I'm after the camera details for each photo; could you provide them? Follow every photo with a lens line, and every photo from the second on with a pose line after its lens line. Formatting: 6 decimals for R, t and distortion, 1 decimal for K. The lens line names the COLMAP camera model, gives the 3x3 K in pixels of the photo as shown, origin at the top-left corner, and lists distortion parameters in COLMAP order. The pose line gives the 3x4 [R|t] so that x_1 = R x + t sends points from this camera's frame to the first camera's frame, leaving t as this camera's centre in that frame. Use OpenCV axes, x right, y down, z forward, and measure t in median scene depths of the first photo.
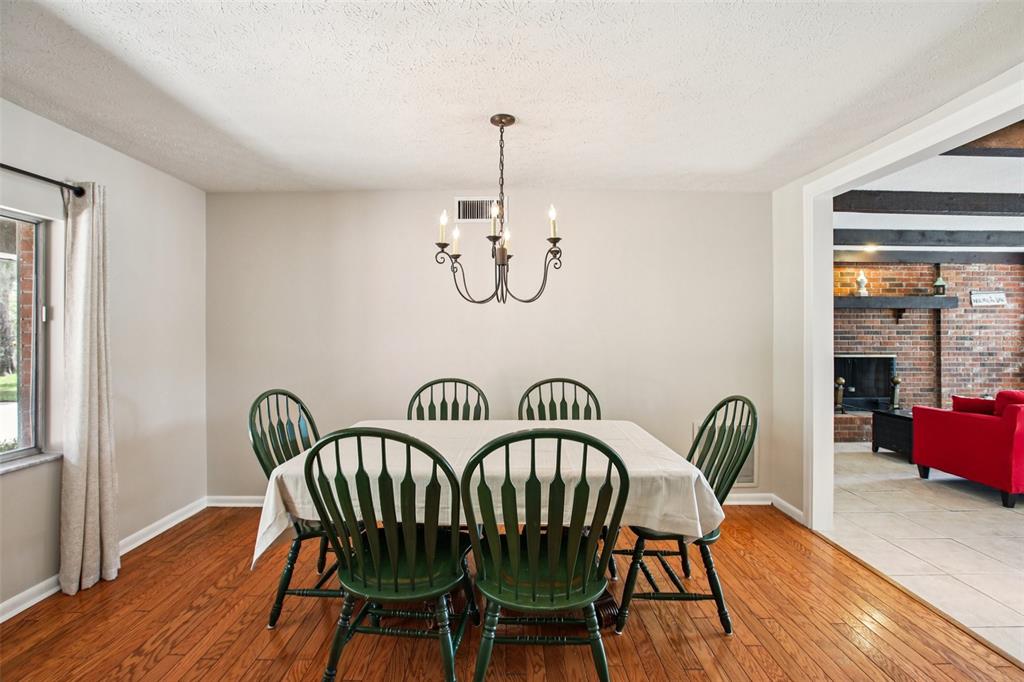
lens RADIAL K [[467.3, 0, 506.9], [0, 467.3, 334.0], [0, 0, 1]] dist [-0.001559, -0.000143]
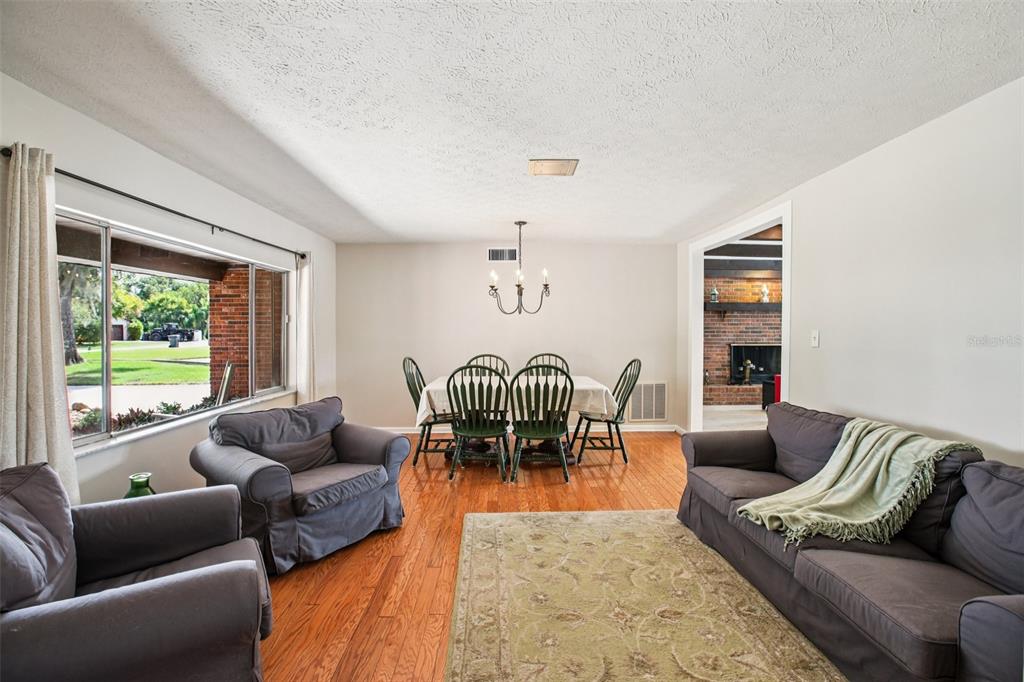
lens RADIAL K [[456.2, 0, 512.0], [0, 456.2, 341.0], [0, 0, 1]] dist [-0.001187, -0.000088]
pose [[0.999746, 0.000069, 0.022518, -0.087146], [-0.000689, 0.999621, 0.027518, -0.004073], [-0.022507, -0.027527, 0.999368, -0.939559]]
